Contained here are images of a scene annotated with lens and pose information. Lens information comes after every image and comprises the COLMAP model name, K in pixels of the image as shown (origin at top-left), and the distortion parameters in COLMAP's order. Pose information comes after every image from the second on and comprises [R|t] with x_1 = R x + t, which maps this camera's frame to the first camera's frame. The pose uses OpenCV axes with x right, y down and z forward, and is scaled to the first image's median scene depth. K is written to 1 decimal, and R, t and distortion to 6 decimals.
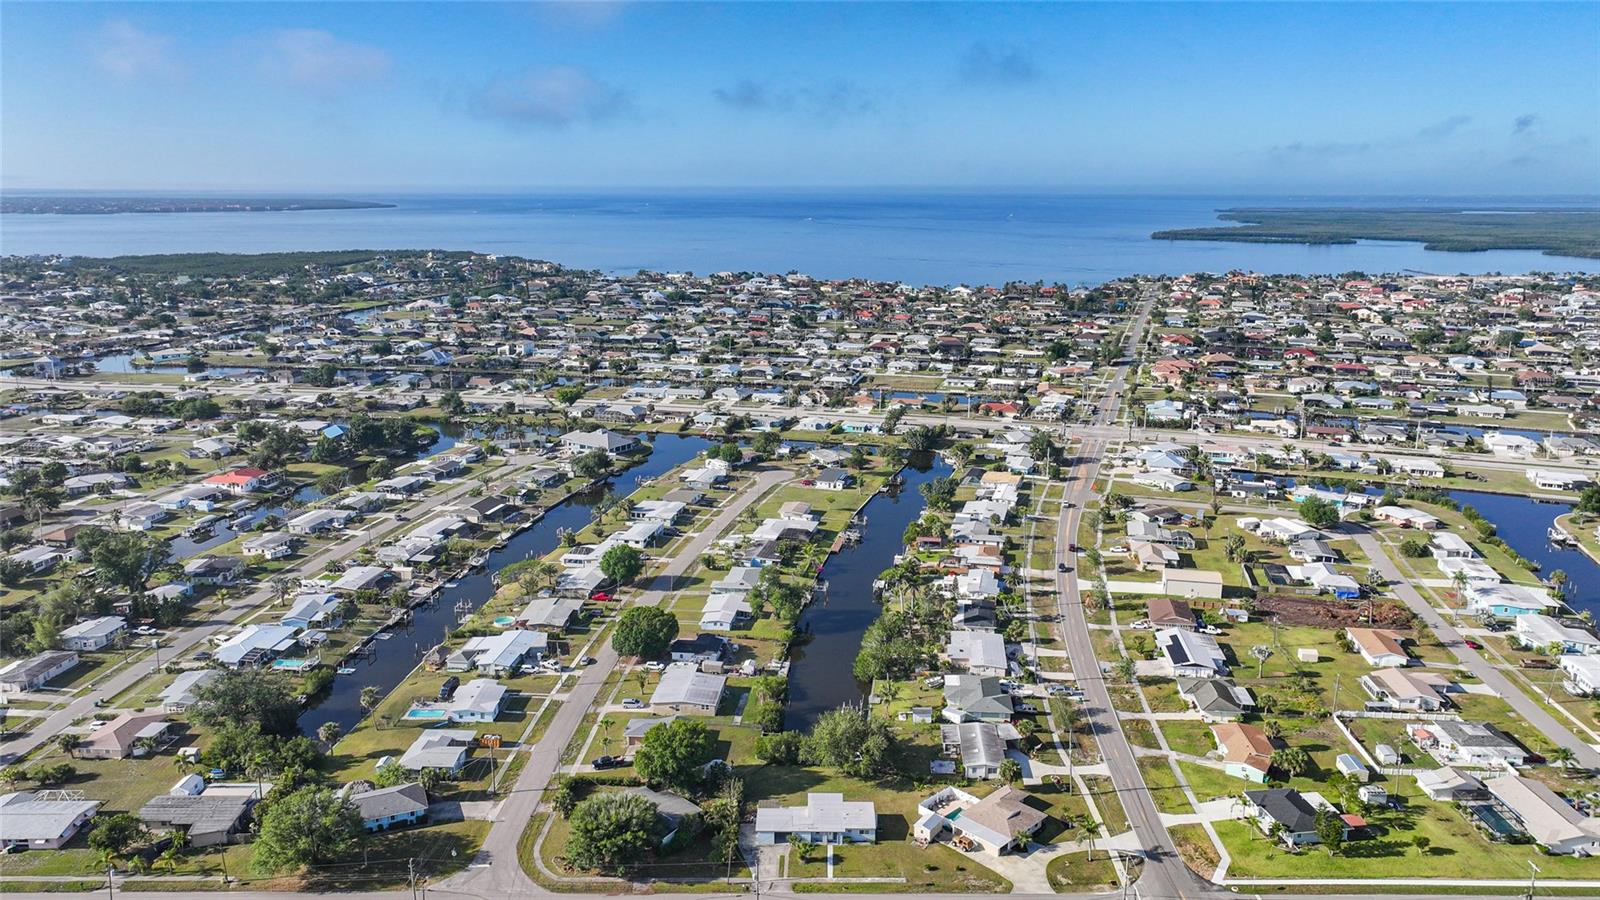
lens RADIAL K [[1124.6, 0, 804.9], [0, 1124.6, 453.7], [0, 0, 1]] dist [-0.004741, 0.022007]
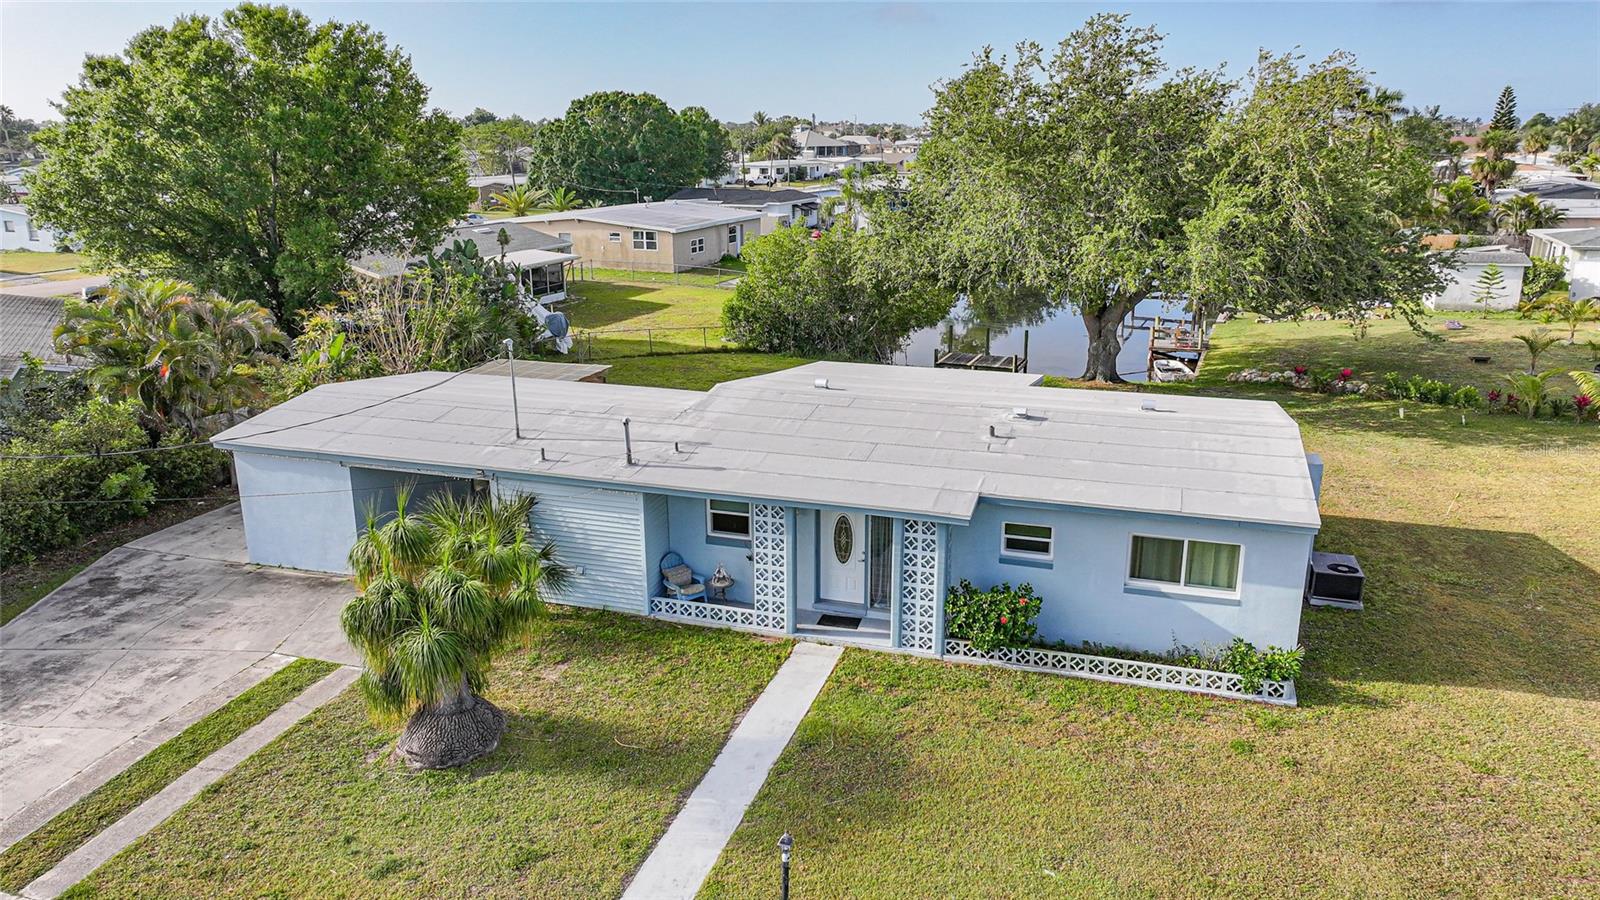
lens RADIAL K [[1124.6, 0, 802.3], [0, 1124.6, 448.1], [0, 0, 1]] dist [-0.004741, 0.022007]
pose [[0.956184, 0.076799, -0.282513, 0.044119], [-0.064491, 0.996530, 0.052622, 0.297341], [0.285574, -0.032097, 0.957819, 0.825331]]
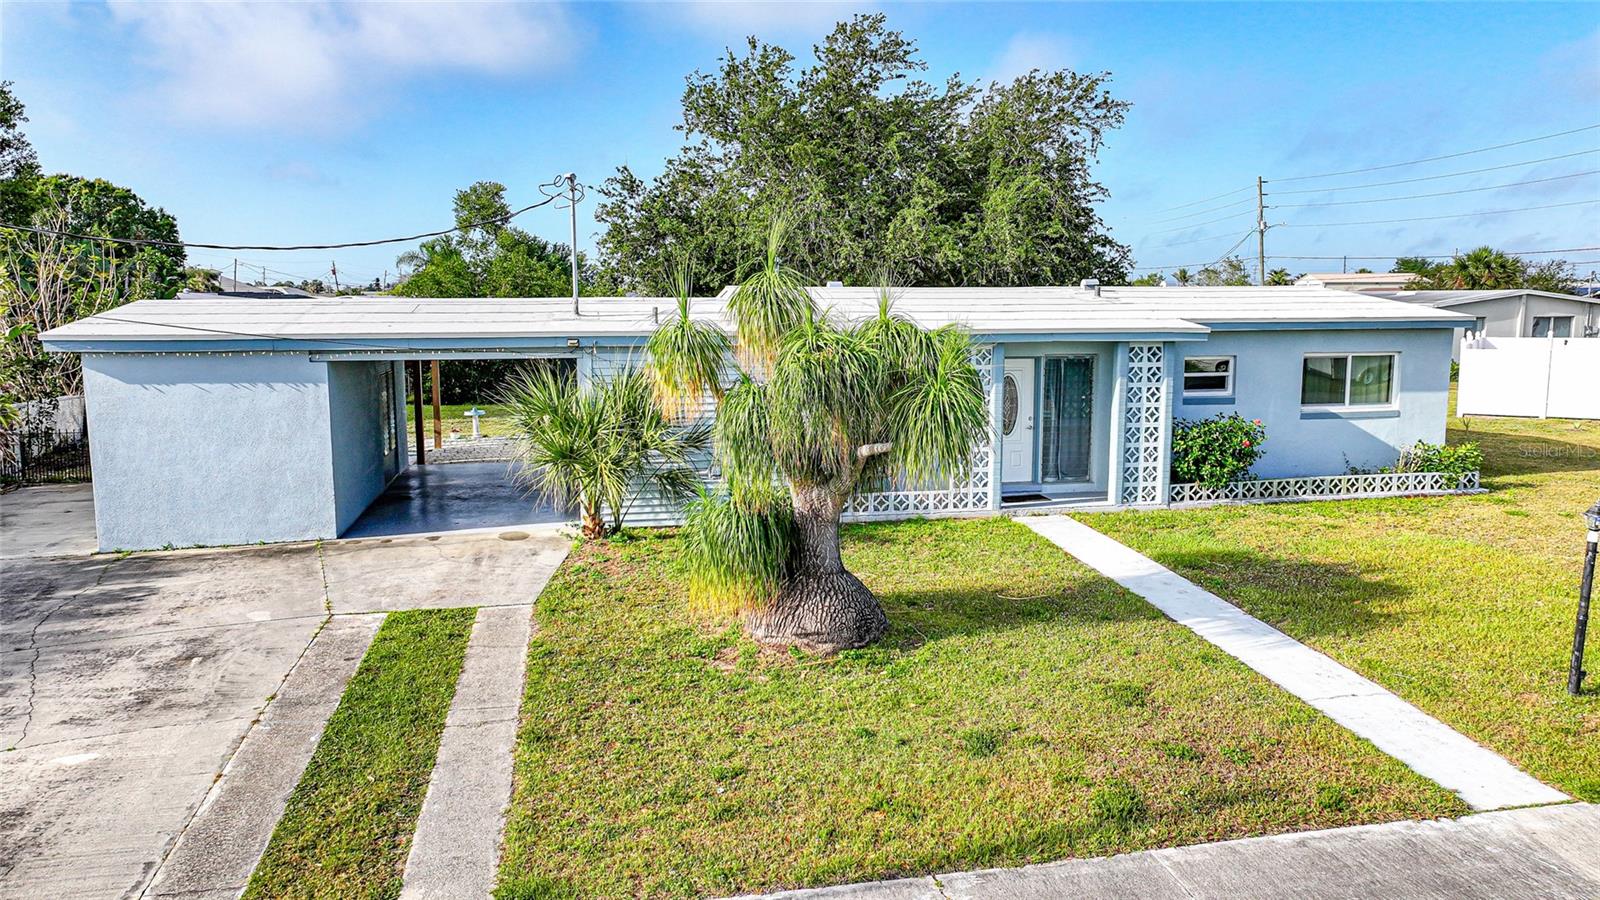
lens RADIAL K [[1124.6, 0, 807.1], [0, 1124.6, 457.6], [0, 0, 1]] dist [-0.004741, 0.022007]
pose [[0.976897, -0.034040, 0.210981, -0.011371], [0.053212, 0.994884, -0.085869, 0.320257], [-0.206979, 0.095111, 0.973711, 0.841849]]
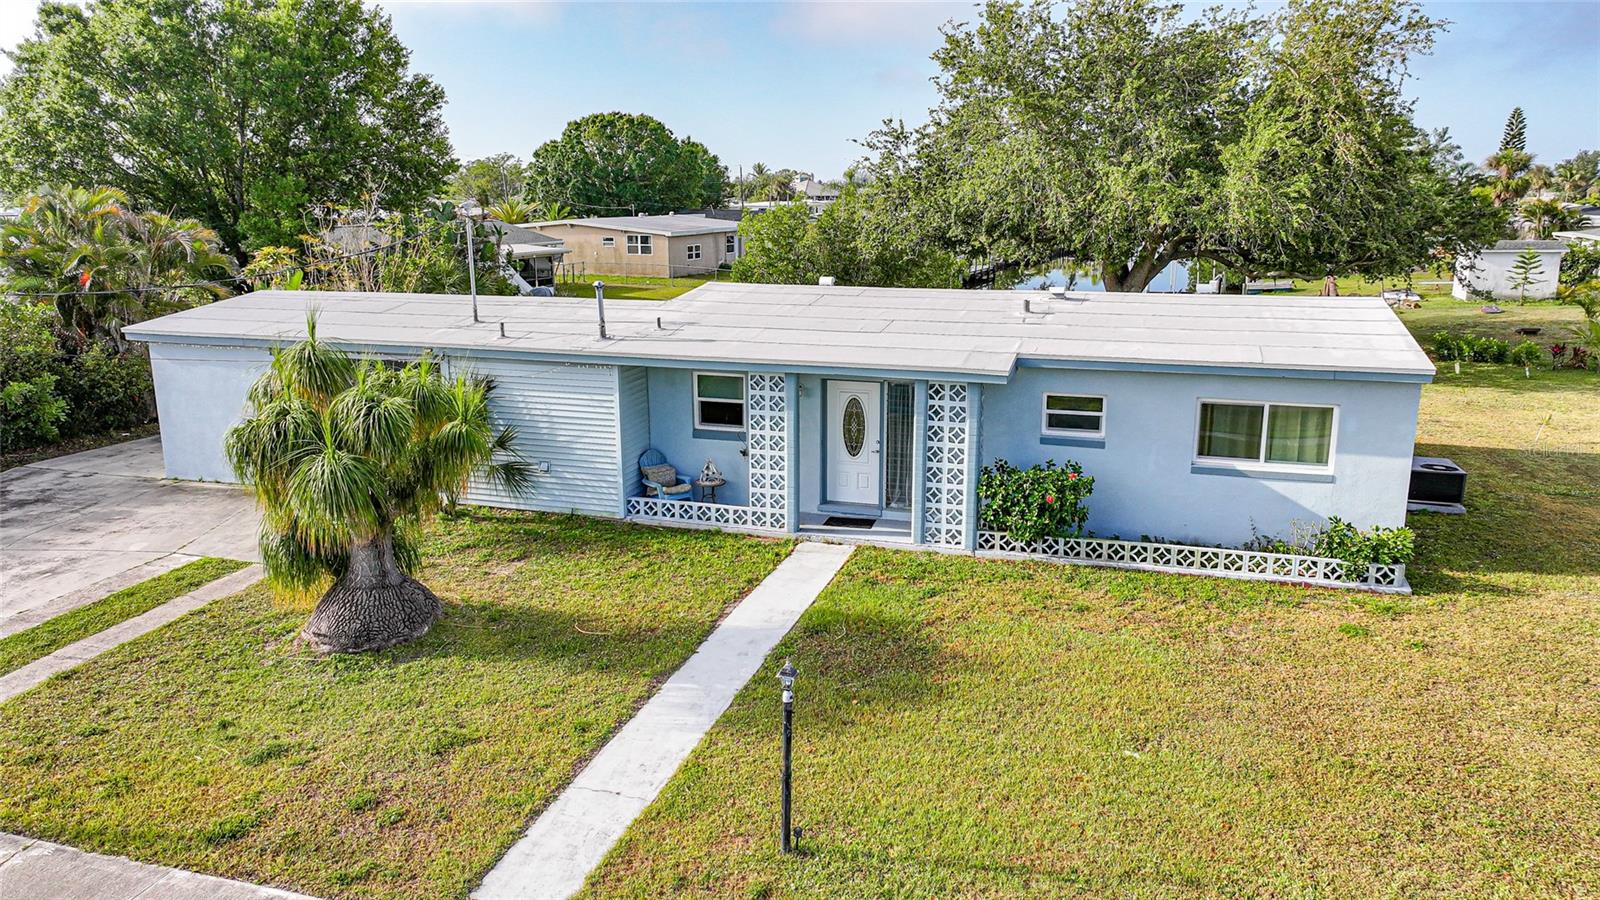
lens RADIAL K [[1124.6, 0, 802.6], [0, 1124.6, 449.1], [0, 0, 1]] dist [-0.004741, 0.022007]
pose [[0.956545, 0.061859, -0.284946, 0.040674], [-0.064414, 0.997923, 0.000407, 0.311930], [0.284379, 0.017966, 0.958543, 0.838977]]
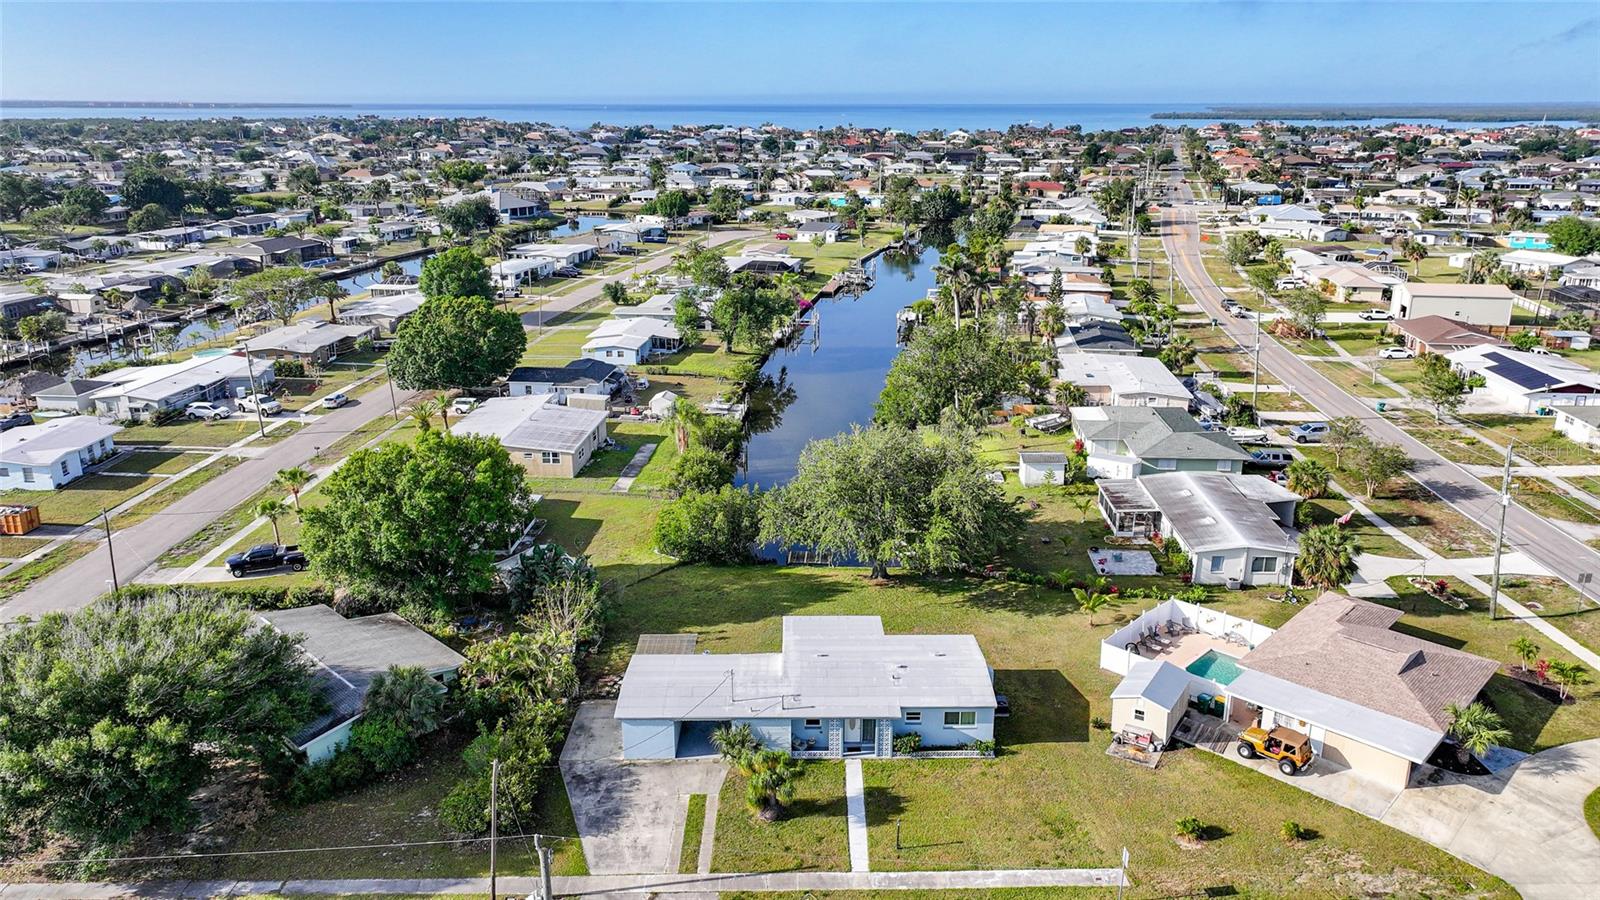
lens RADIAL K [[1124.6, 0, 803.2], [0, 1124.6, 454.6], [0, 0, 1]] dist [-0.004741, 0.022007]
pose [[0.999820, -0.008026, 0.017173, 0.003469], [0.006790, 0.997461, 0.070888, 0.219874], [-0.017698, -0.070759, 0.997336, 0.632803]]
